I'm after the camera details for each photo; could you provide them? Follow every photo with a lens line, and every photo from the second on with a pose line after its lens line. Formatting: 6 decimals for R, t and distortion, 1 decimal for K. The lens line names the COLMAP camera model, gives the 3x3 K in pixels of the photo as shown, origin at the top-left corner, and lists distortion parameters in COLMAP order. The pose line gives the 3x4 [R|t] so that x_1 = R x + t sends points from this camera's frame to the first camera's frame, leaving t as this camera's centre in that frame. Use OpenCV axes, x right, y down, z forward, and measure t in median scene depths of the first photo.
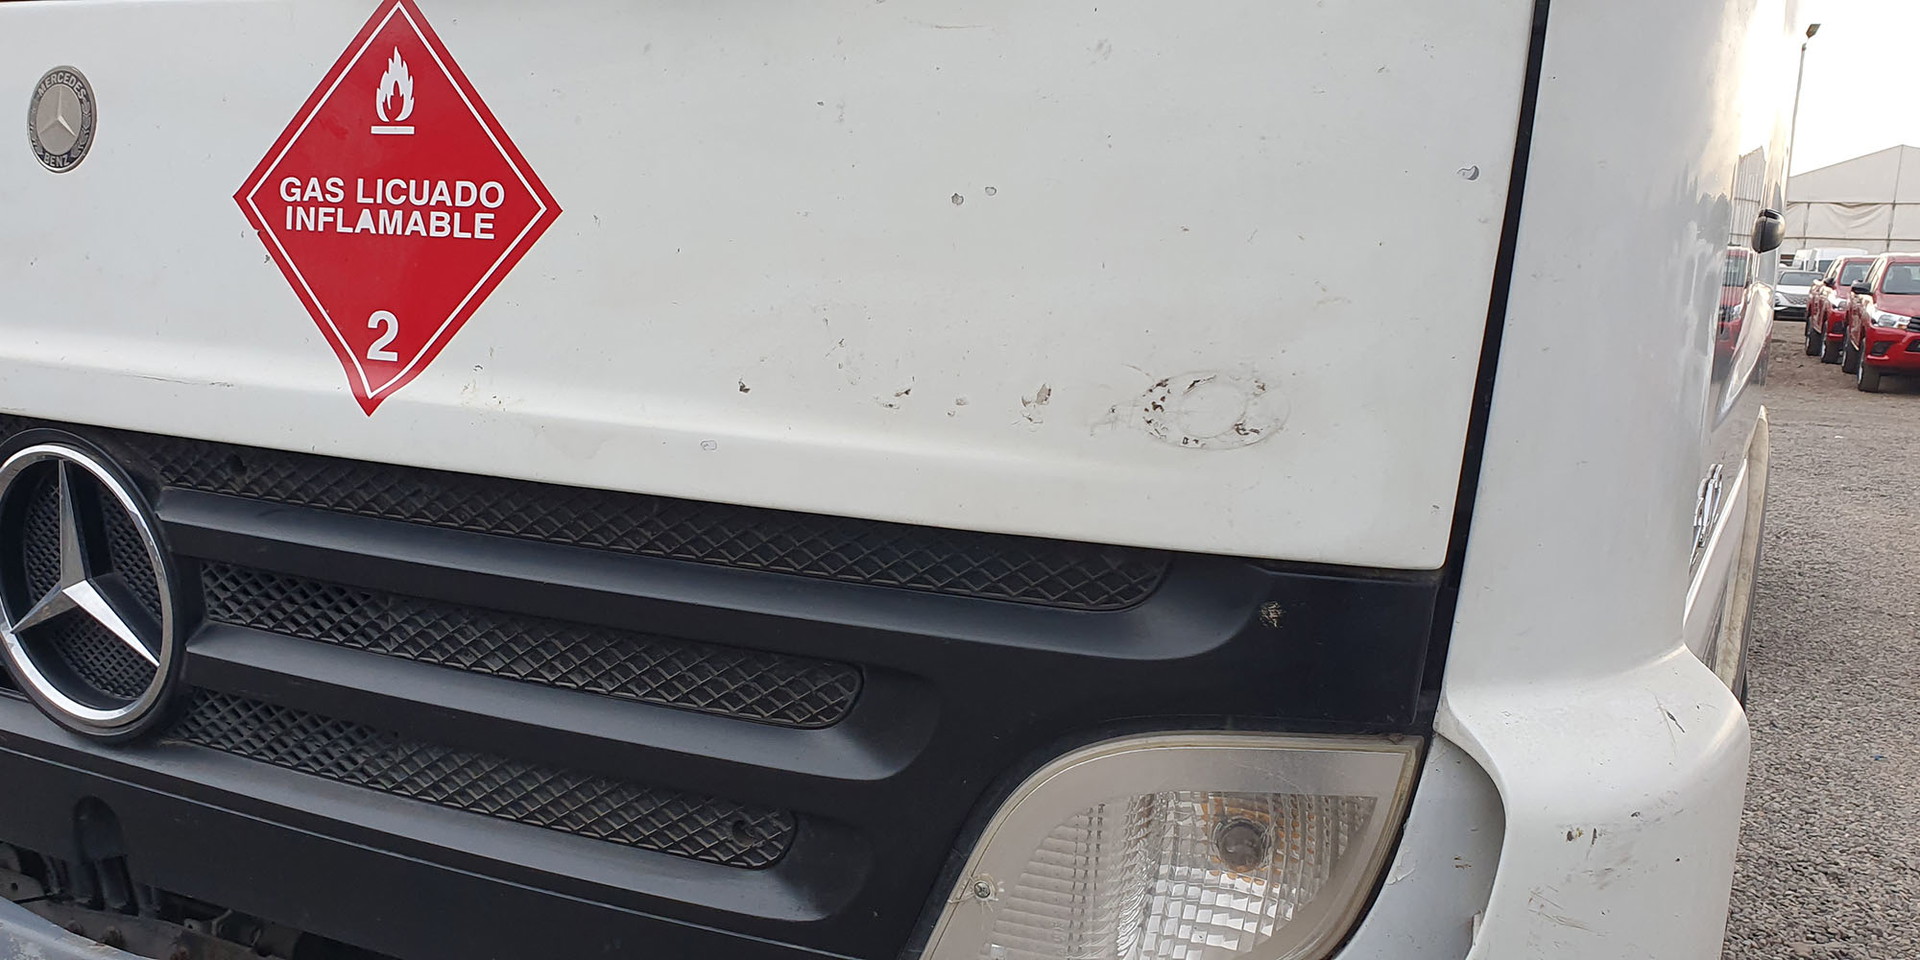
lens RADIAL K [[1558.4, 0, 961.3], [0, 1558.4, 499.8], [0, 0, 1]] dist [0.015029, 0.002062]
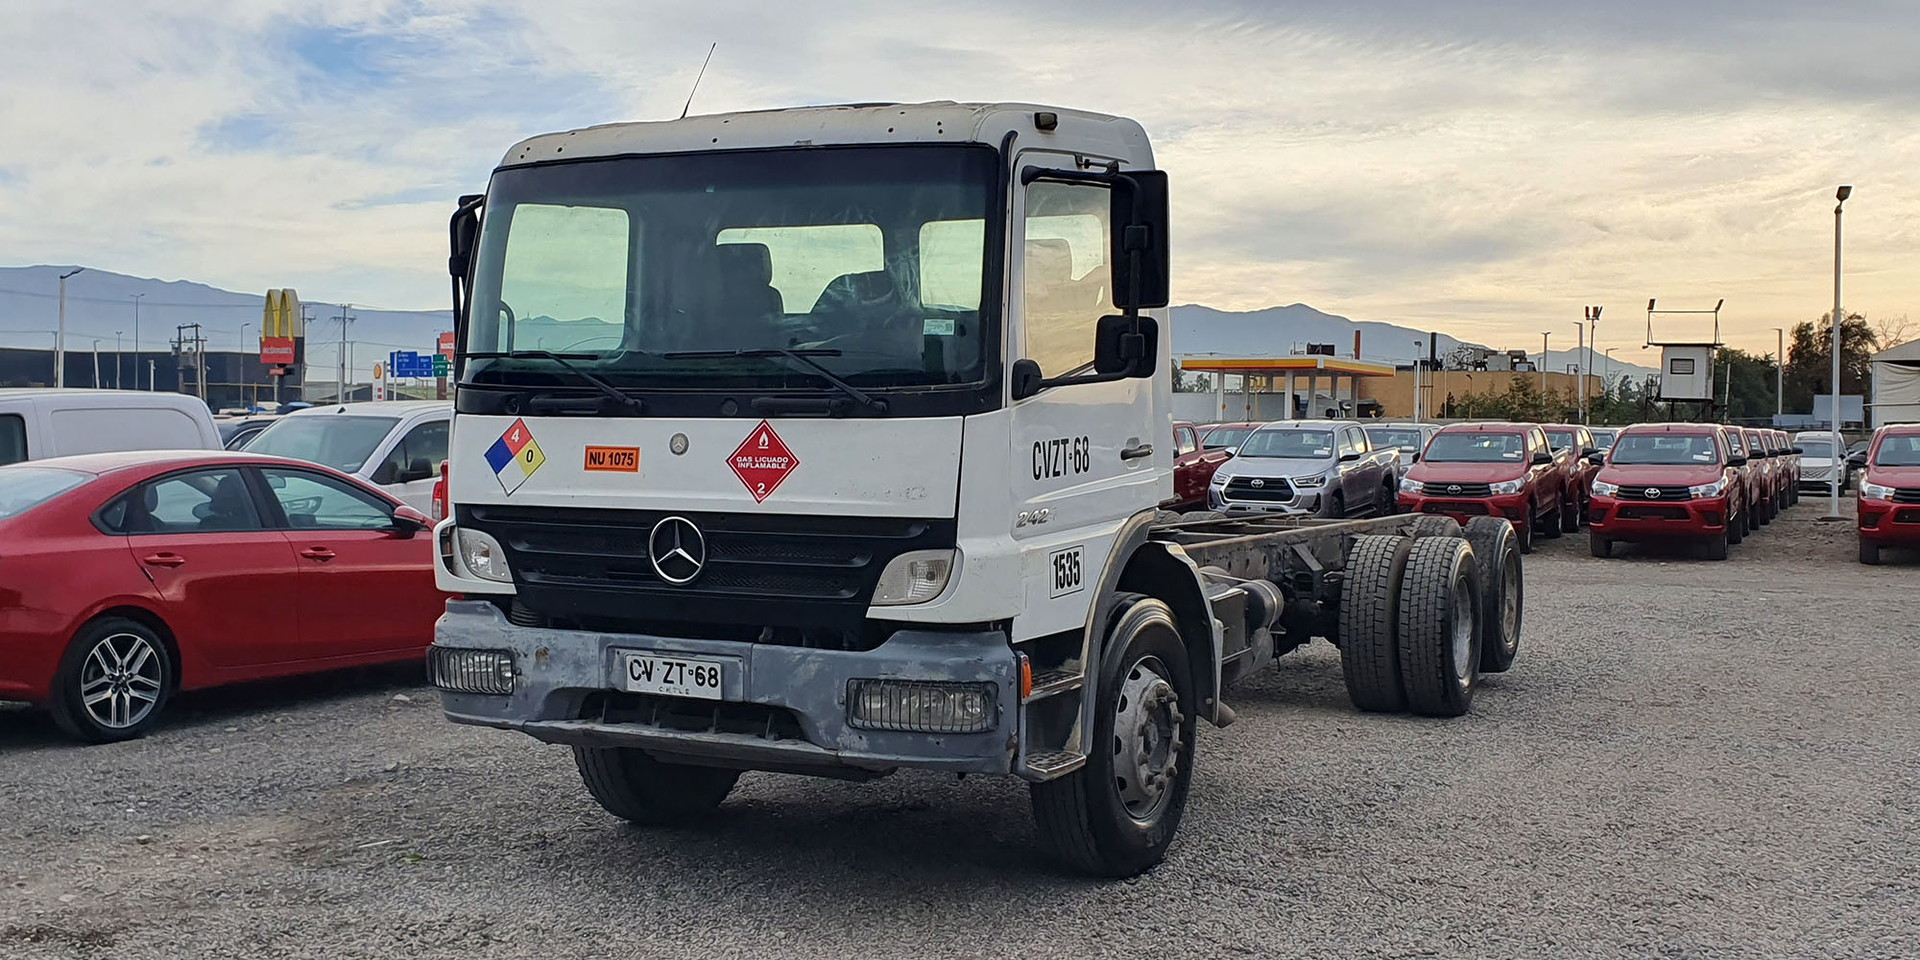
lens RADIAL K [[1891.3, 0, 960.0], [0, 1891.3, 480.0], [0, 0, 1]] dist [0.165105, -0.438268]
pose [[0.999475, -0.032191, -0.003589, 0.281017], [0.031363, 0.989496, -0.141116, 0.731070], [0.008094, 0.140929, 0.989987, -4.905718]]
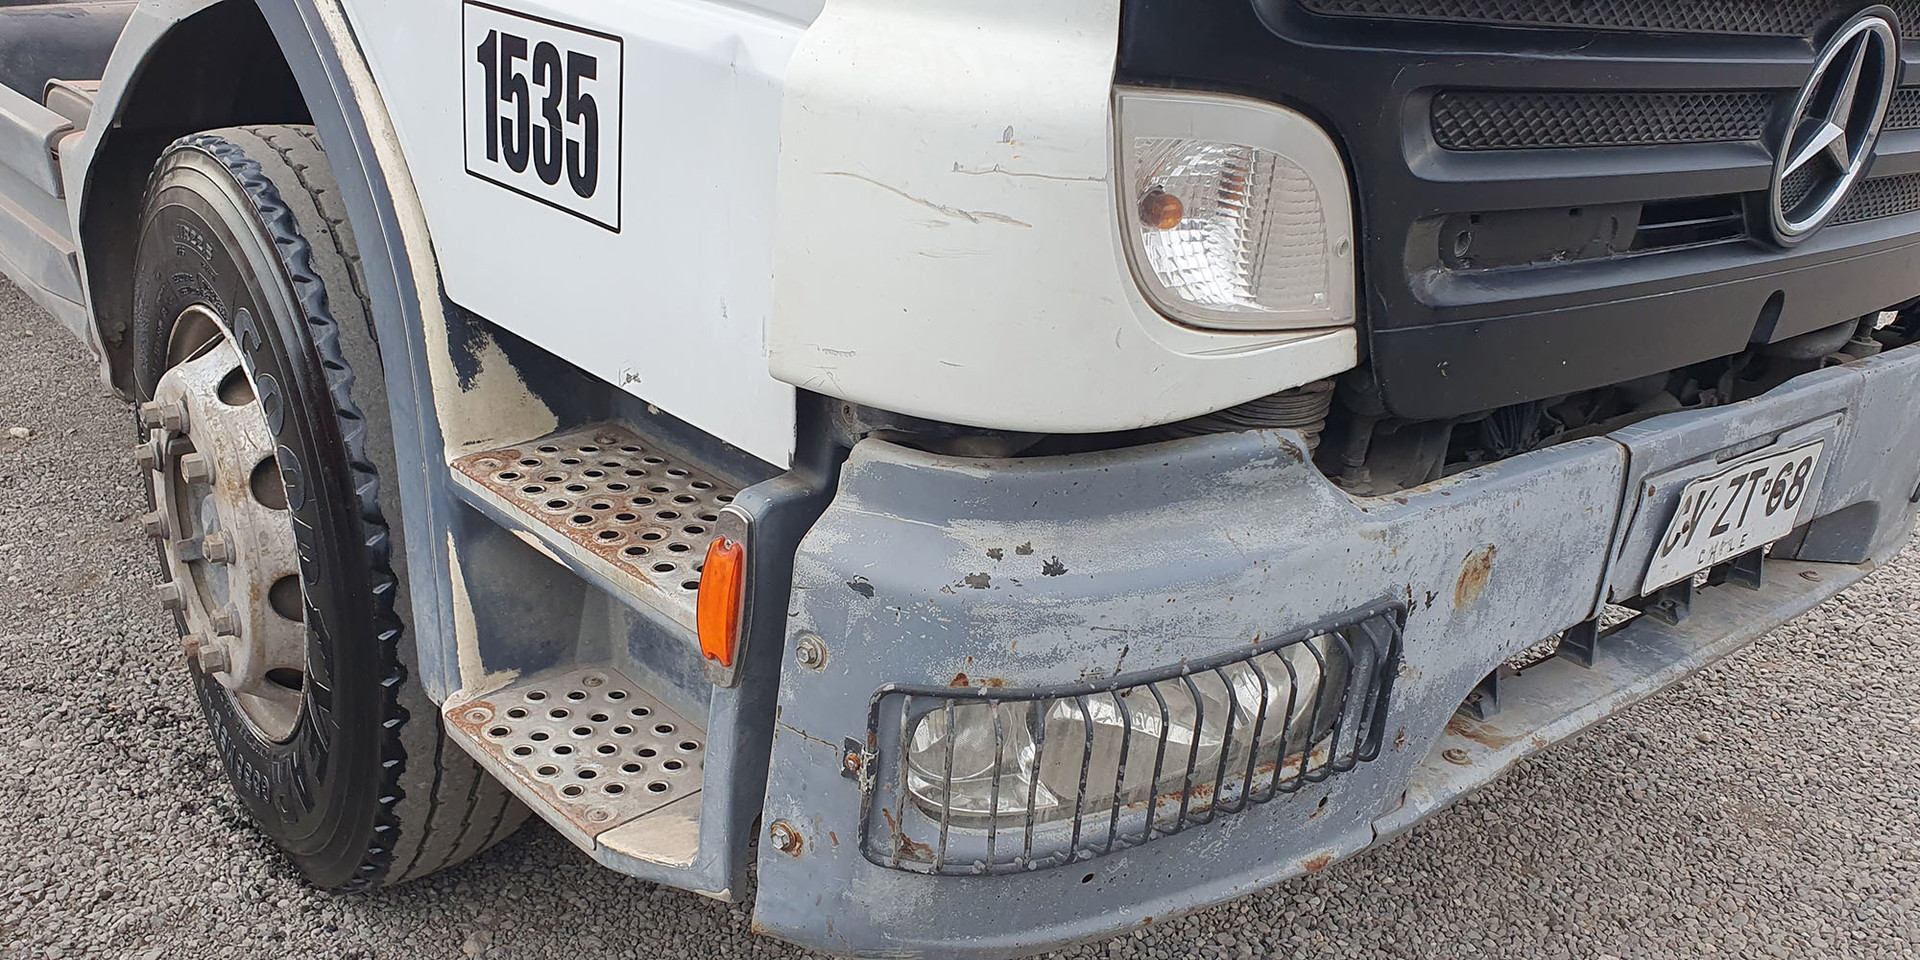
lens RADIAL K [[1558.4, 0, 961.3], [0, 1558.4, 499.8], [0, 0, 1]] dist [0.015029, 0.002062]
pose [[0.395706, -0.334865, 0.855150, -2.460951], [0.086254, 0.940589, 0.328410, -0.177402], [-0.914318, -0.056194, 0.401080, 1.308001]]
